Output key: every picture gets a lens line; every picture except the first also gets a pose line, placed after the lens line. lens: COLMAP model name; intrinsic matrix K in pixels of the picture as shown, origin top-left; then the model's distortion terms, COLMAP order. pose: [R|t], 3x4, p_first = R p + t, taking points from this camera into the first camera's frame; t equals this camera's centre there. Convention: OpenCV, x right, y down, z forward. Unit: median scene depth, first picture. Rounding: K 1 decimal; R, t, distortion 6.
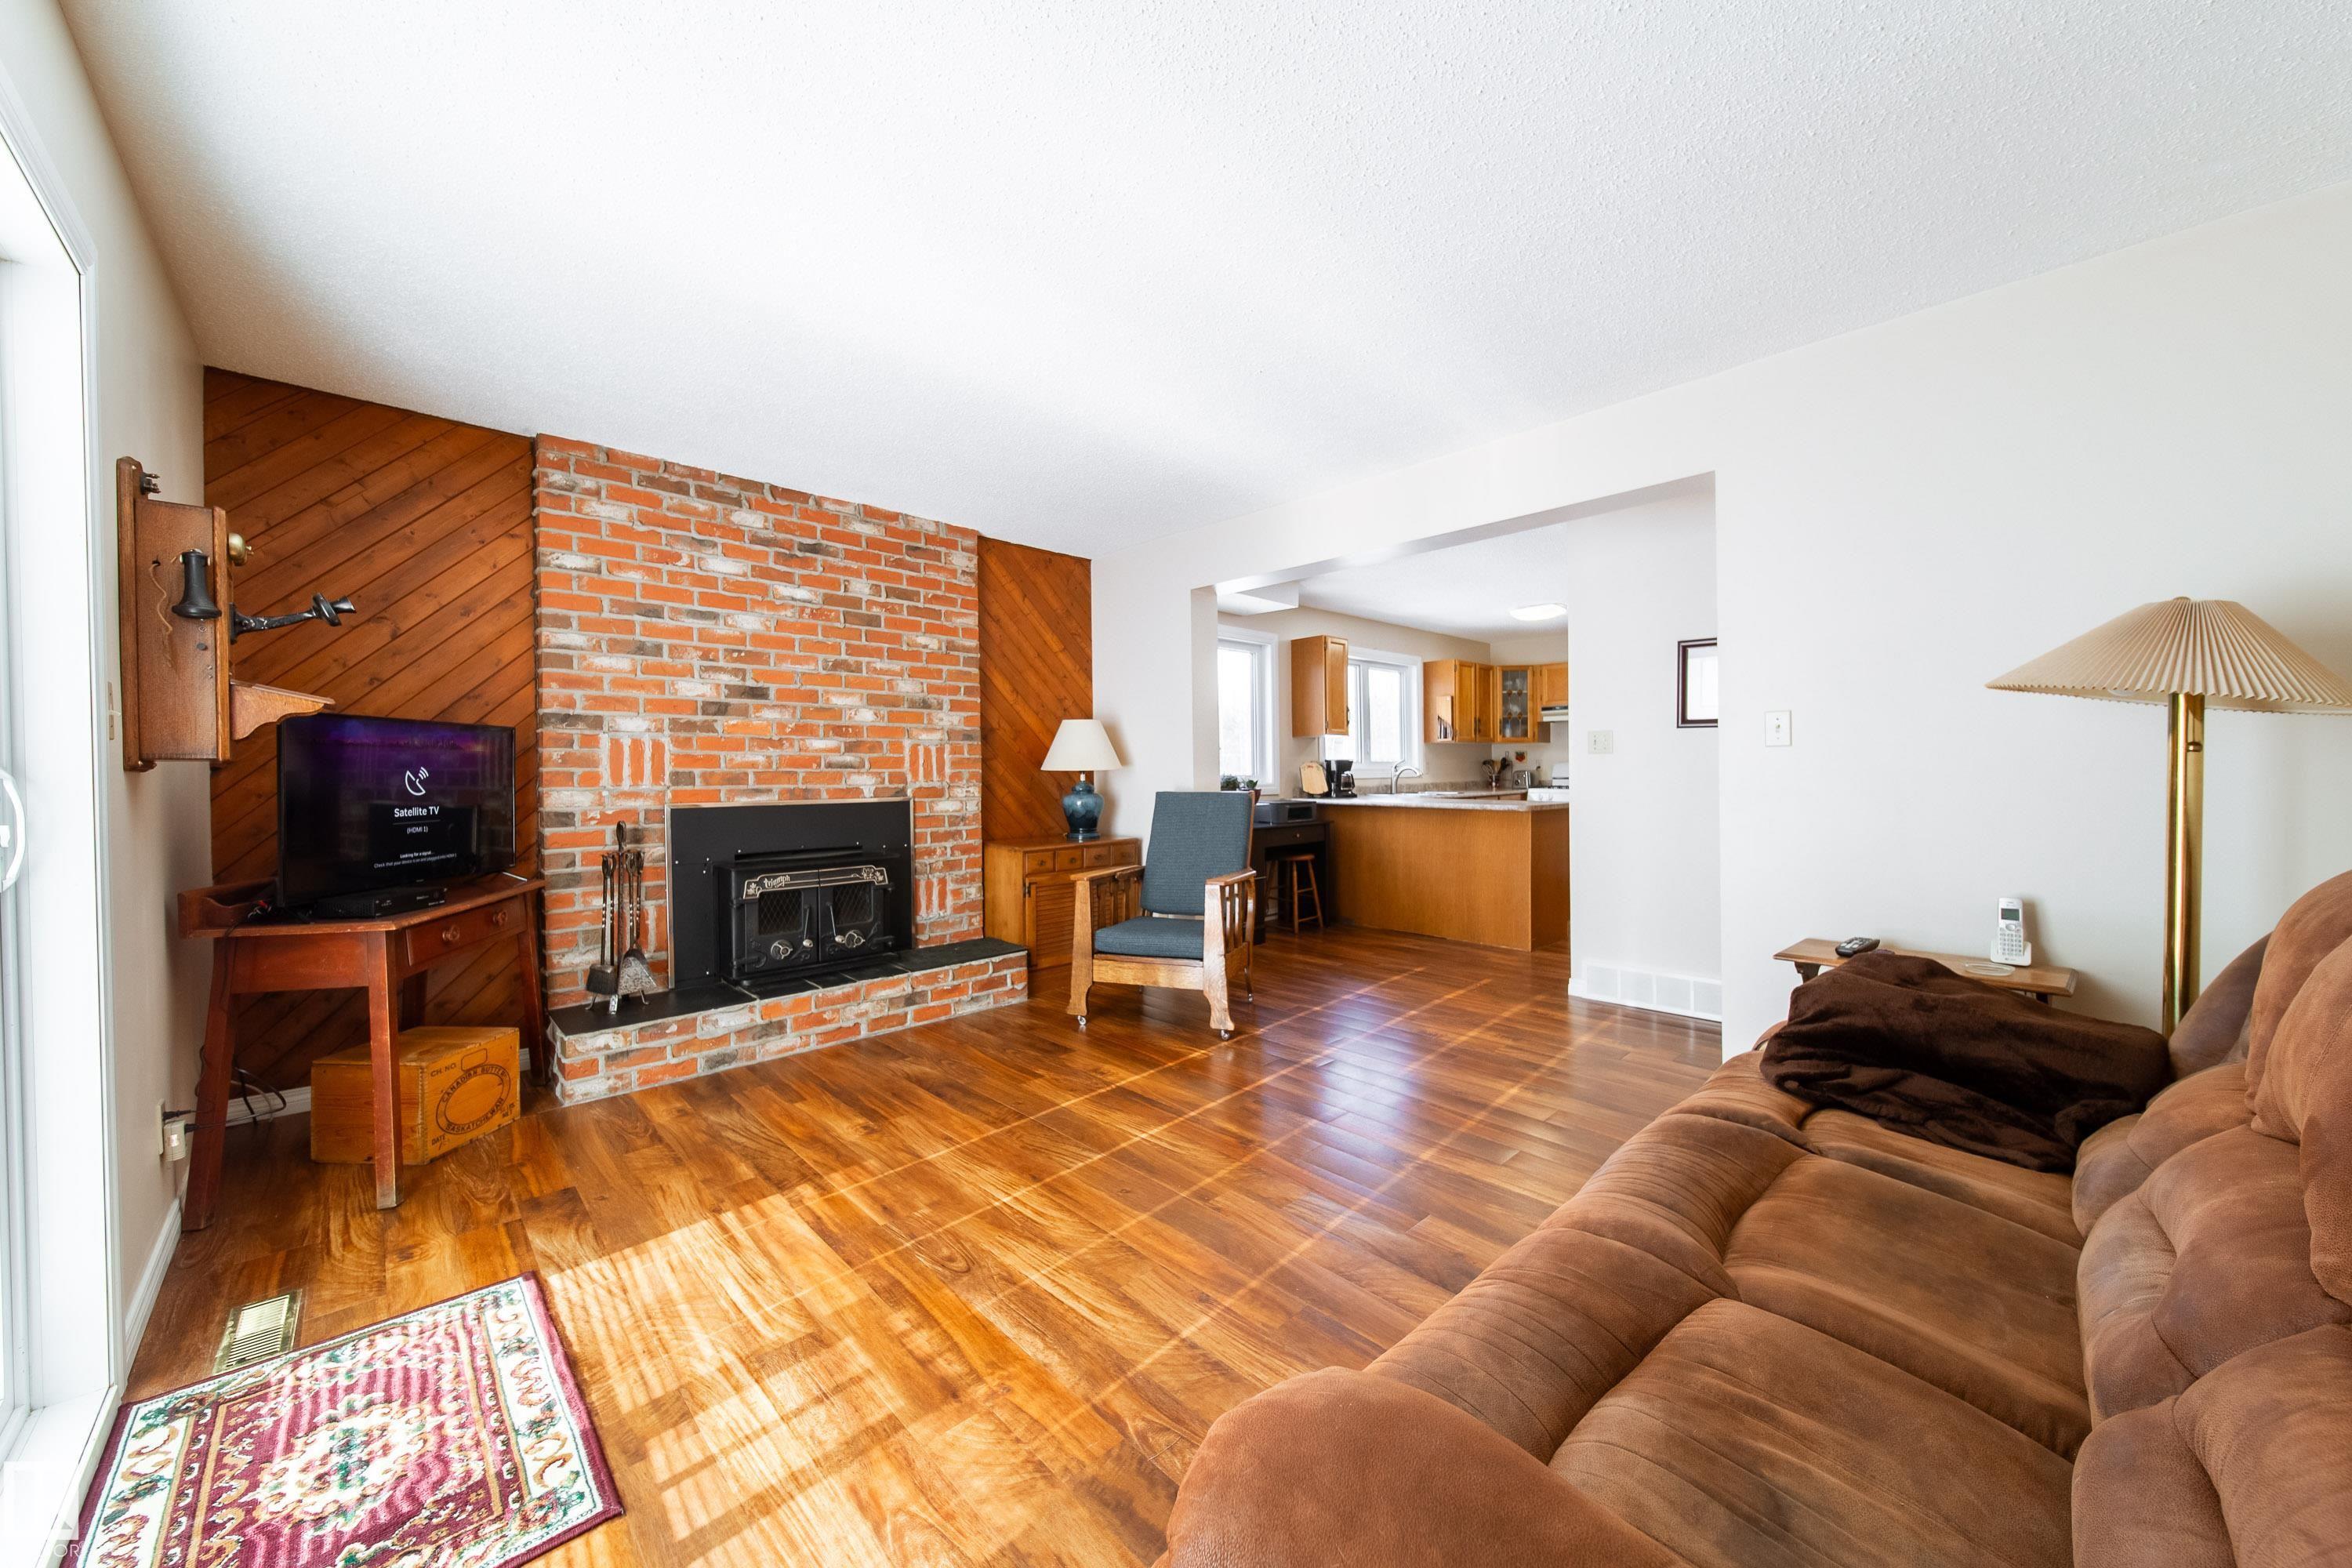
lens RADIAL K [[842.0, 0, 1178.5], [0, 842.0, 778.3], [0, 0, 1]] dist [0.002145, -0.000484]
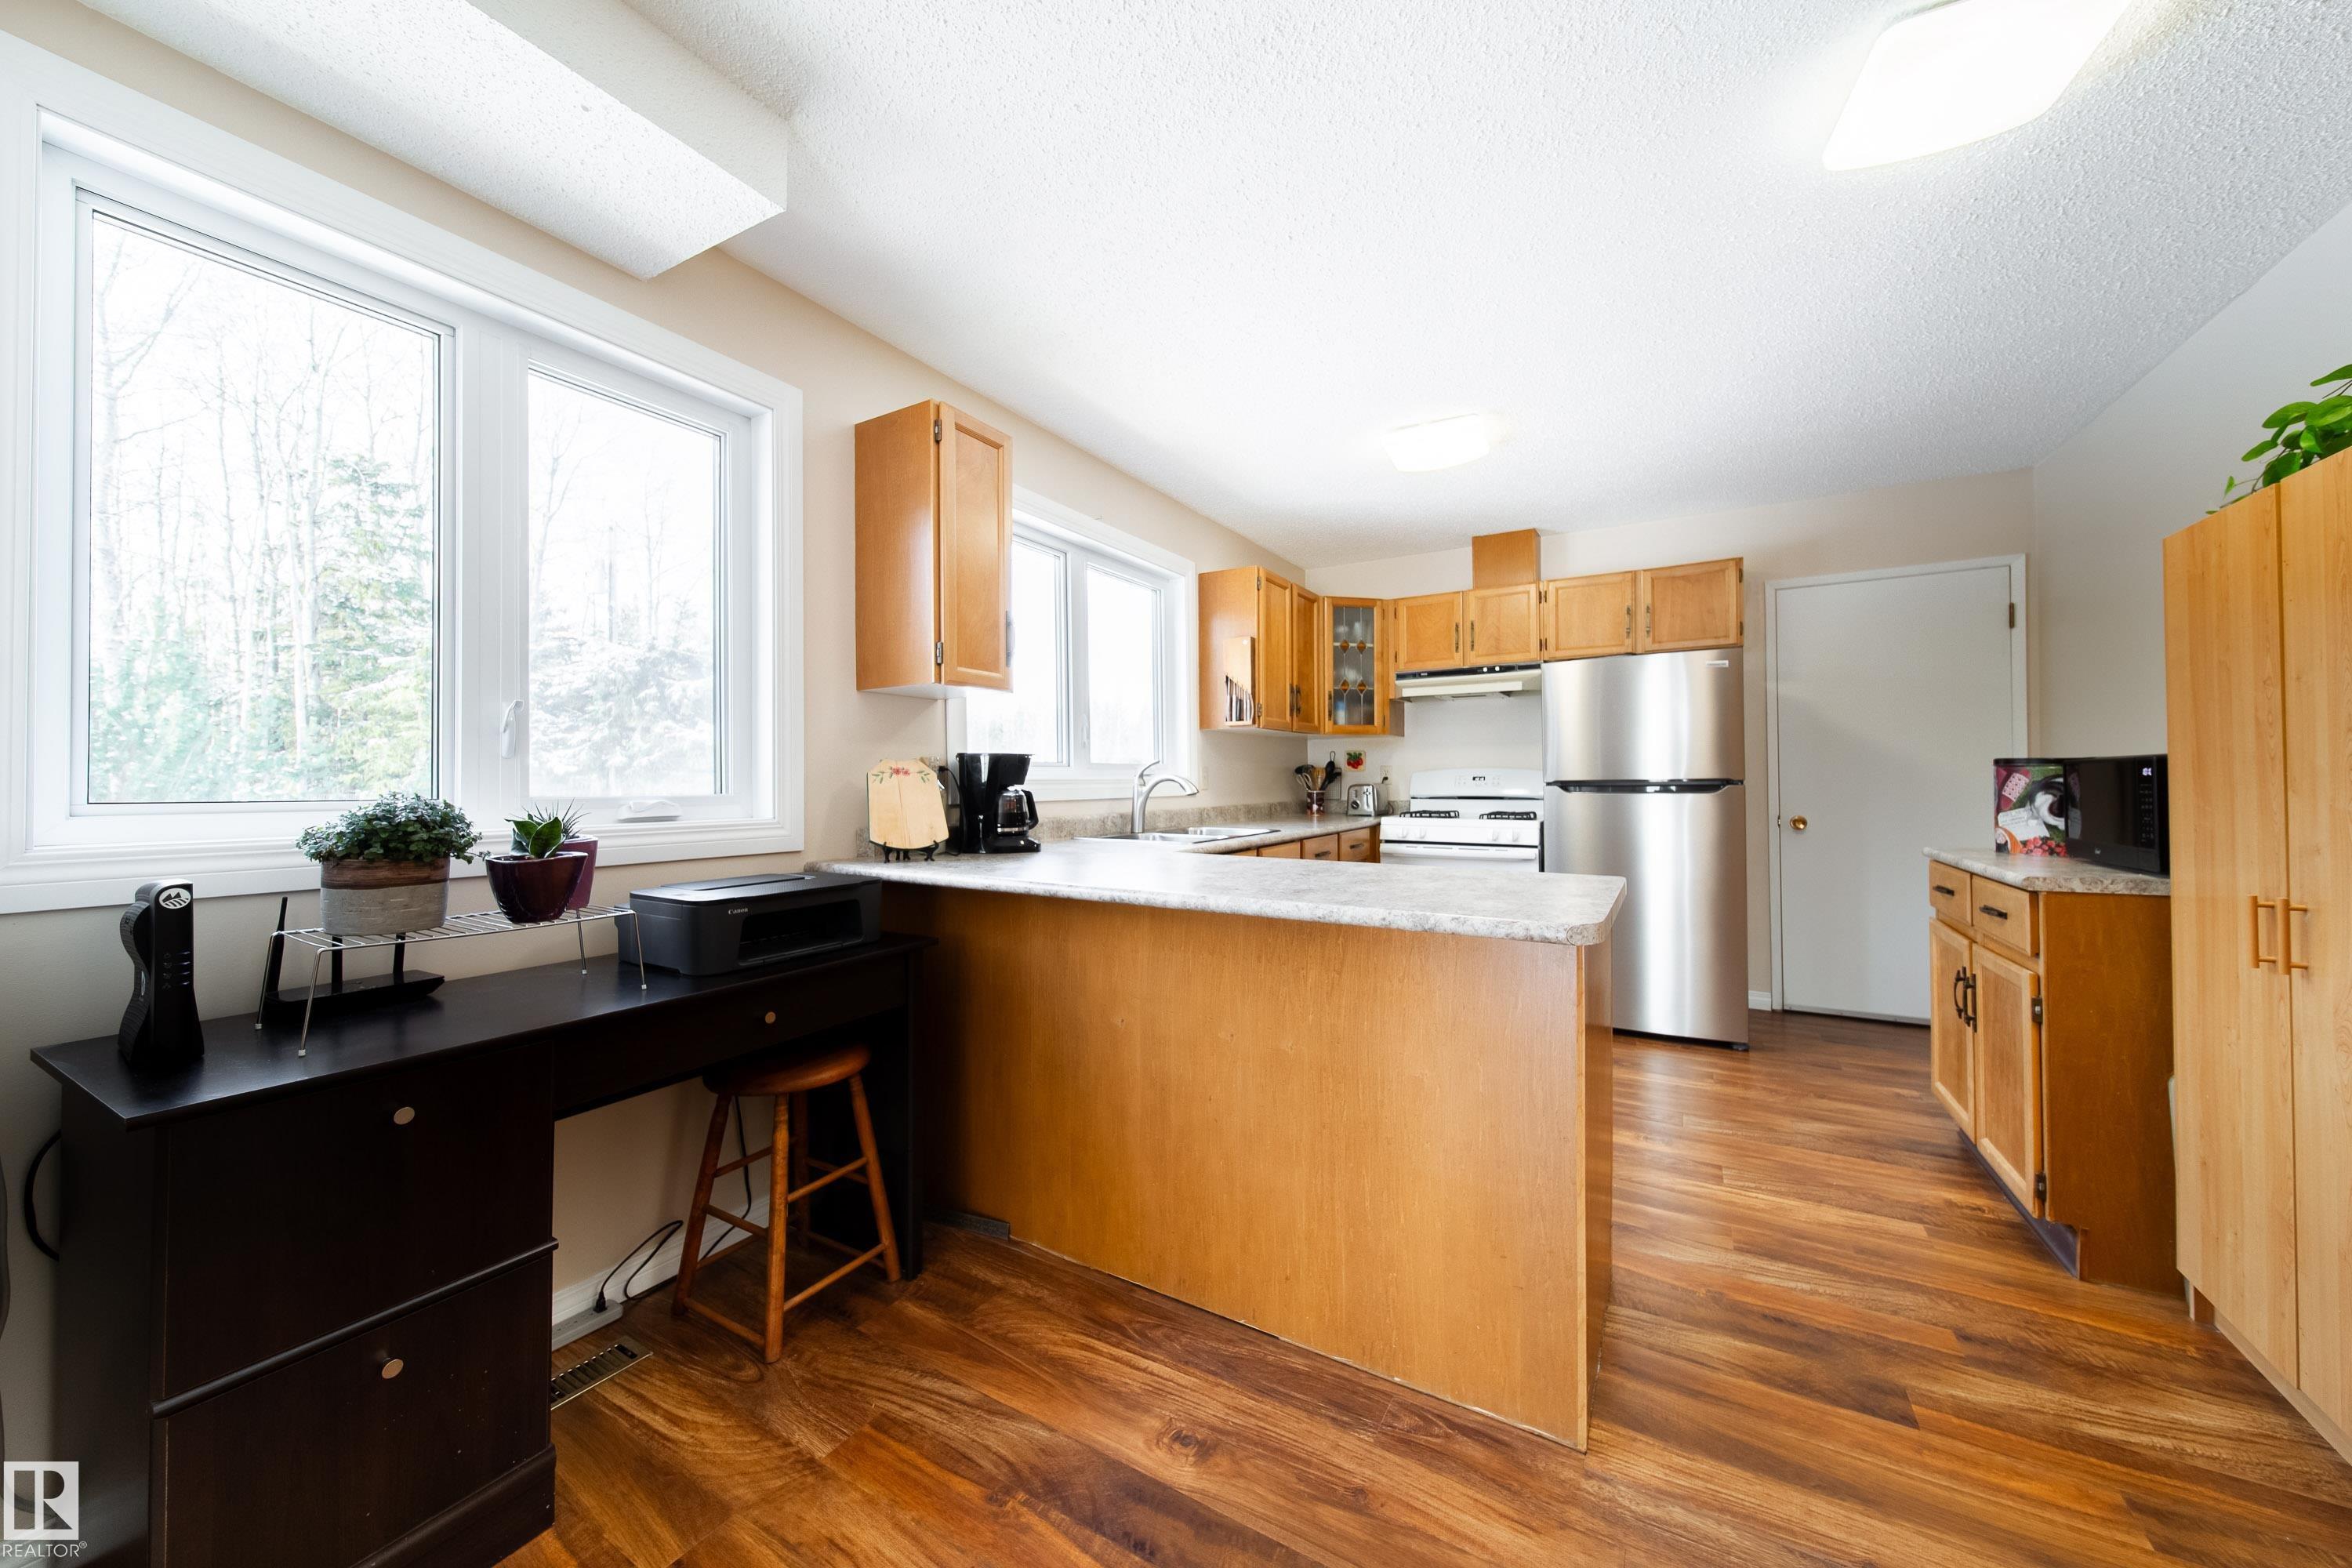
lens RADIAL K [[842.0, 0, 1177.1], [0, 842.0, 776.5], [0, 0, 1]] dist [0.002145, -0.000484]
pose [[0.965385, 0.006089, 0.260760, 0.284866], [-0.001907, 0.999865, -0.016290, -0.009816], [-0.260824, 0.015228, 0.965266, 0.999965]]
